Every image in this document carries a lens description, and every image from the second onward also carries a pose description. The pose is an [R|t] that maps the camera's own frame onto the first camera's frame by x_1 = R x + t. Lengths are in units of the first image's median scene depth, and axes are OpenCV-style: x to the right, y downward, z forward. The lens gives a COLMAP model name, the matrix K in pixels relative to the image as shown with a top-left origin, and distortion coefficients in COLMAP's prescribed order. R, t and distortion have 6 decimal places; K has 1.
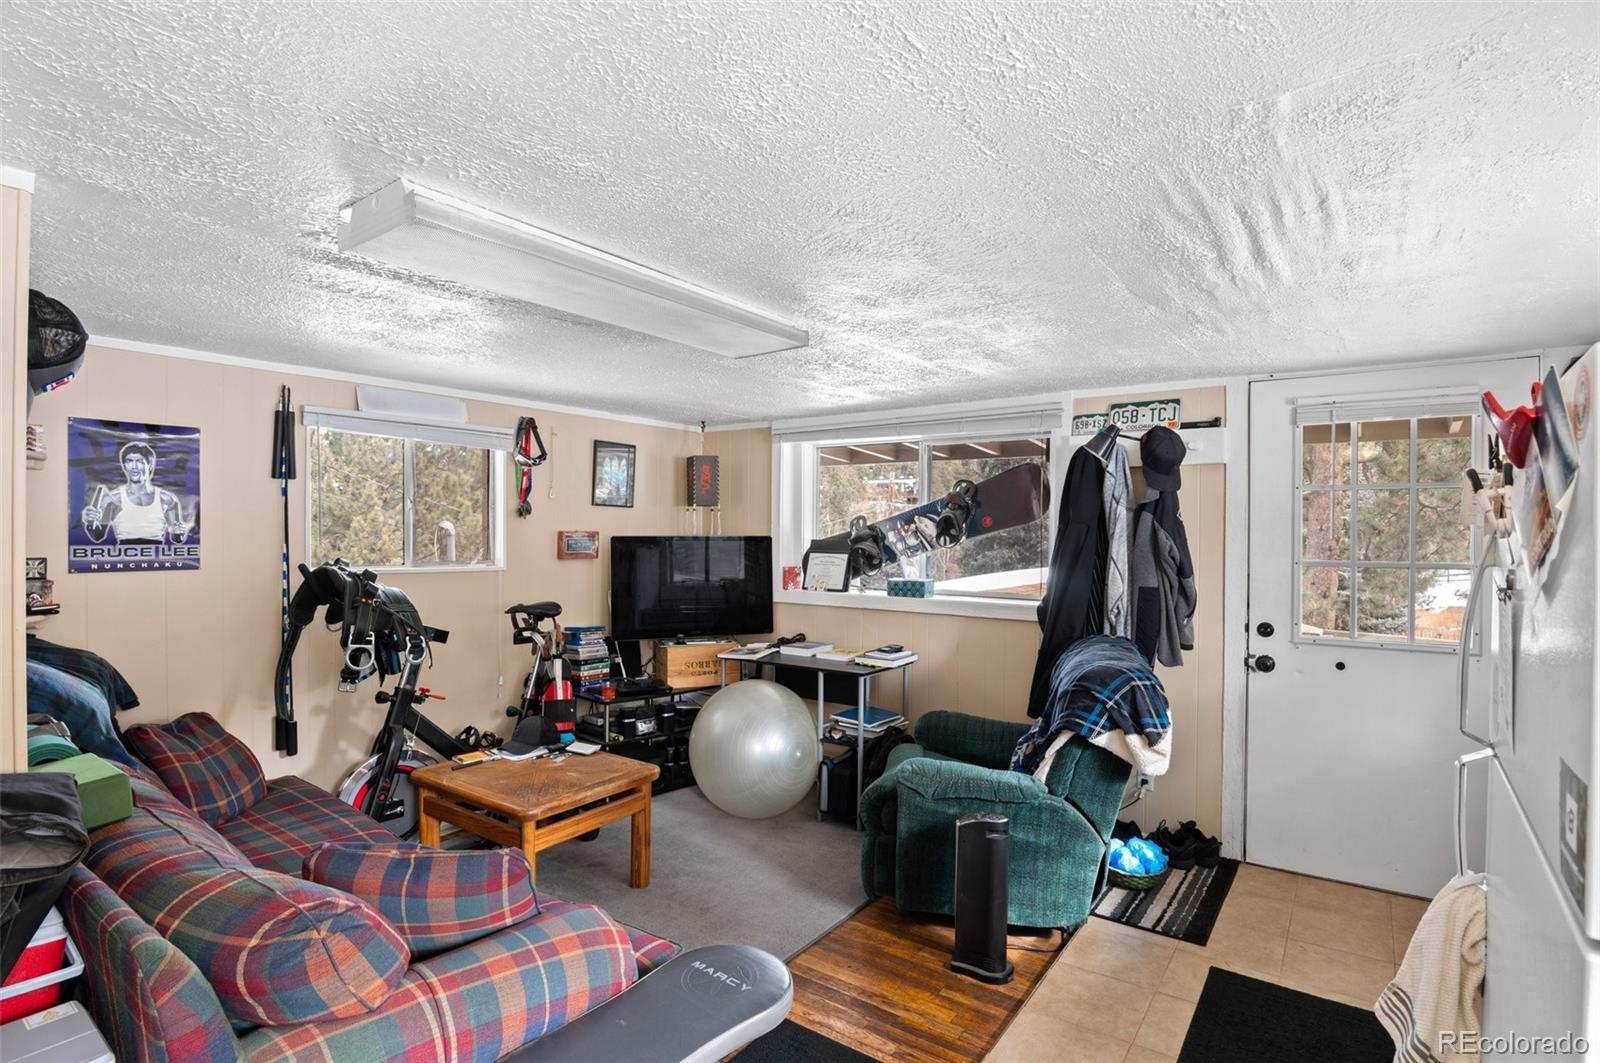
lens RADIAL K [[786.1, 0, 807.1], [0, 786.1, 535.7], [0, 0, 1]] dist [-0.026202, 0.000016]
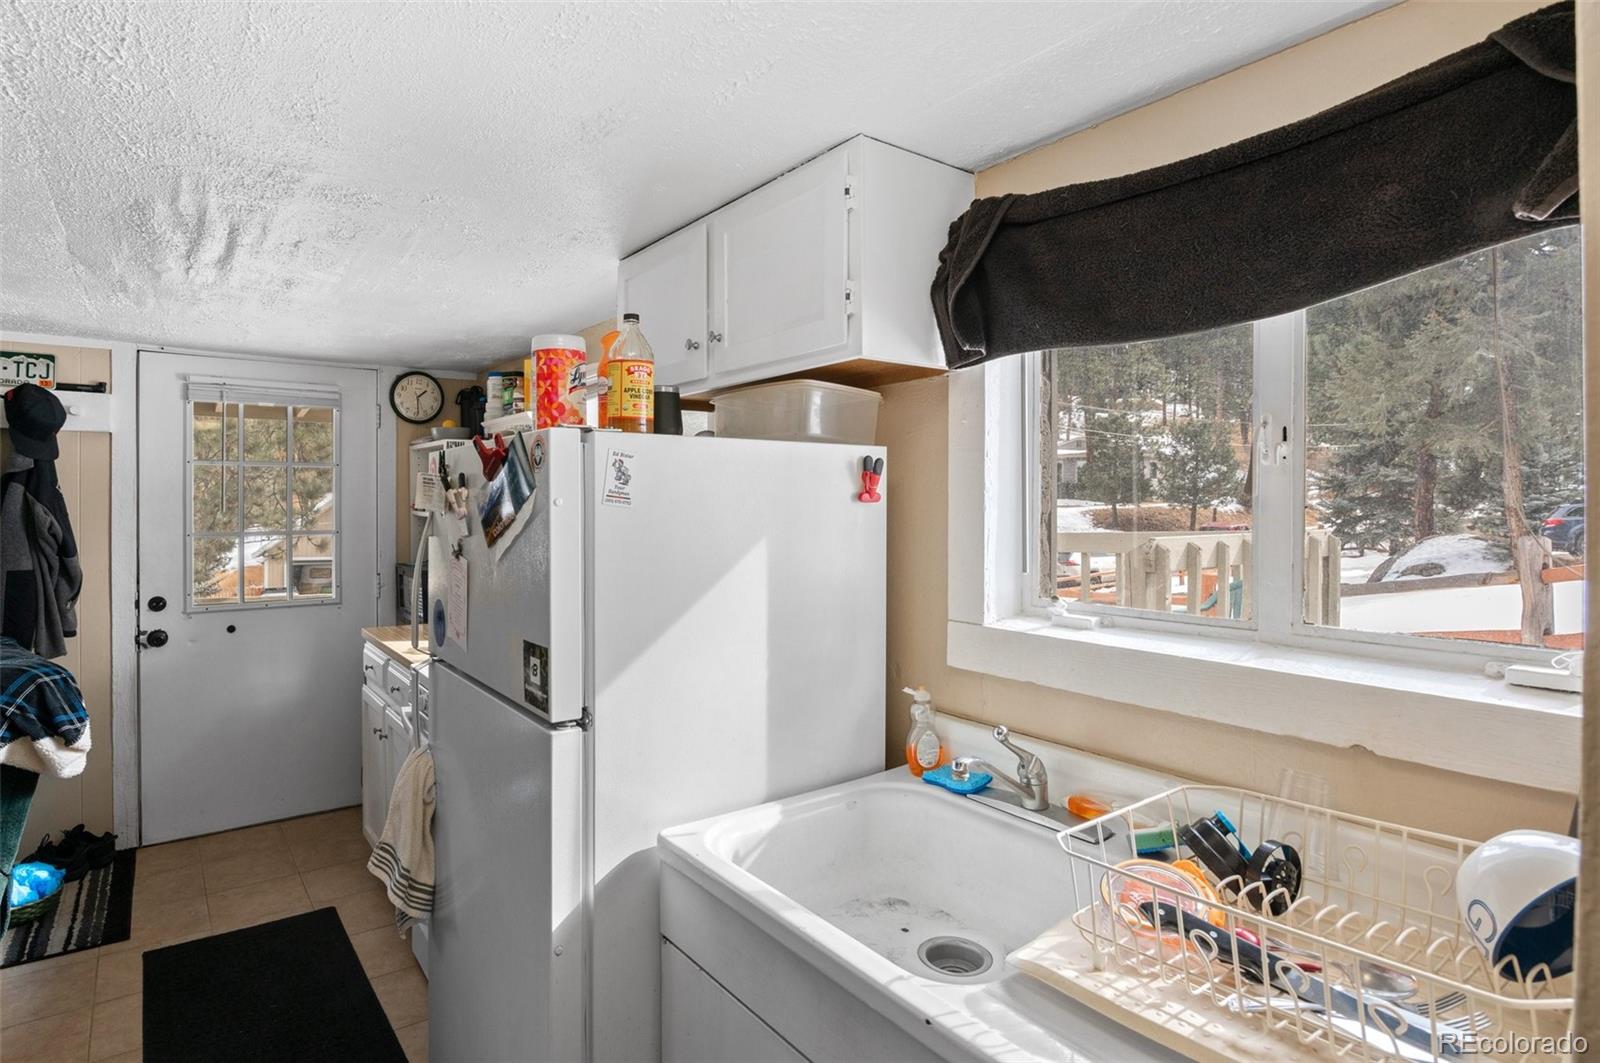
lens RADIAL K [[841.5, 0, 715.3], [0, 841.5, 498.6], [0, 0, 1]] dist [-0.016791, 0.000100]
pose [[0.347568, -0.004428, 0.937644, -0.172221], [0.004865, 0.999984, 0.002919, -0.013861], [-0.937642, 0.003547, 0.347584, -0.035997]]
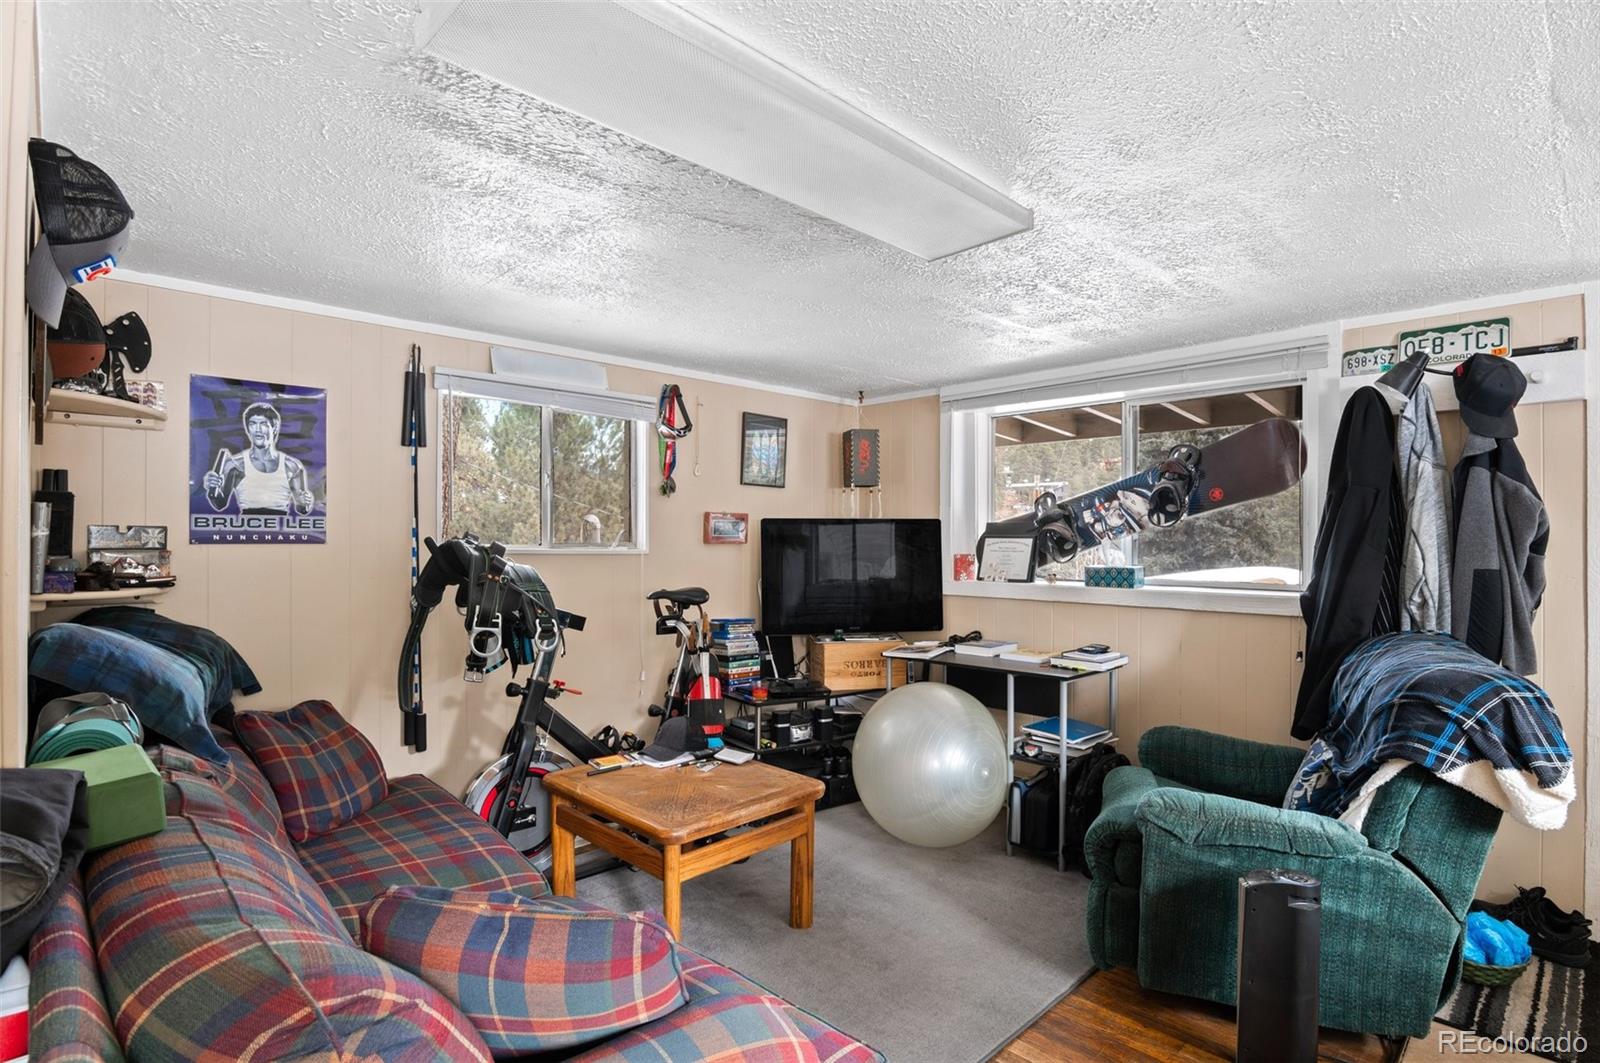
lens RADIAL K [[786.1, 0, 810.5], [0, 786.1, 537.7], [0, 0, 1]] dist [-0.026202, 0.000016]
pose [[0.985833, -0.003819, -0.167684, -0.068260], [0.002459, 0.999962, -0.008317, 0.046355], [0.167710, 0.007787, 0.985806, 0.193734]]
